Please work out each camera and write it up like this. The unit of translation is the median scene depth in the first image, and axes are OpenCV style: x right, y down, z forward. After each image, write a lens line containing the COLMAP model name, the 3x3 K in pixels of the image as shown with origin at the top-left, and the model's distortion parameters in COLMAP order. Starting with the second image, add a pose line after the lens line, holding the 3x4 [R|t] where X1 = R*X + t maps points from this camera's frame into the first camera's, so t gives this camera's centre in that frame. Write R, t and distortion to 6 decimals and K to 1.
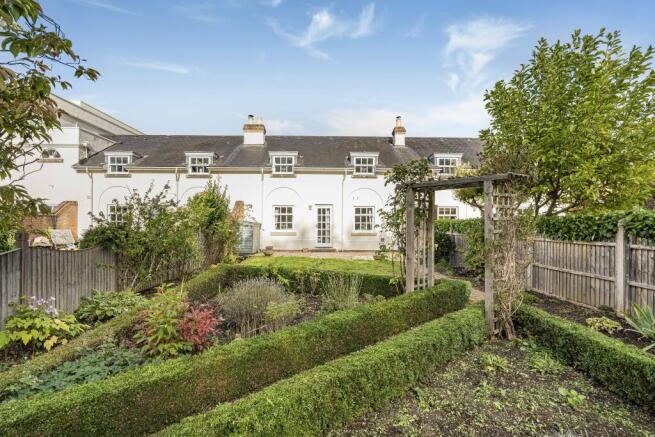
lens RADIAL K [[300.2, 0, 337.4], [0, 300.2, 223.9], [0, 0, 1]] dist [0.002837, -0.001279]
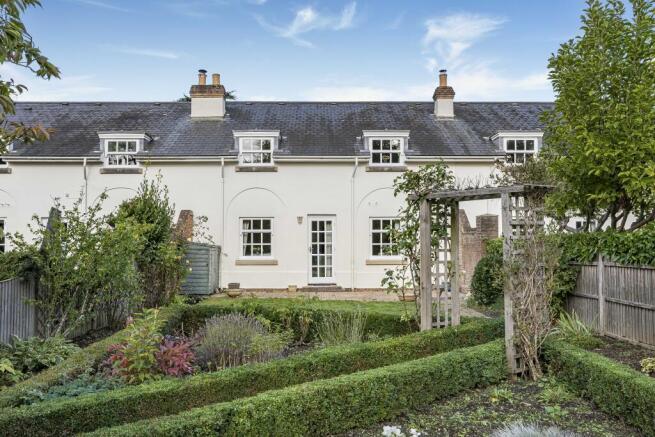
lens RADIAL K [[530.6, 0, 329.6], [0, 530.6, 221.4], [0, 0, 1]] dist [-0.038432, -0.007849]
pose [[0.999372, -0.008863, -0.034300, 0.024768], [0.007232, 0.998850, -0.047389, 0.002551], [0.034681, 0.047111, 0.998287, -0.251618]]
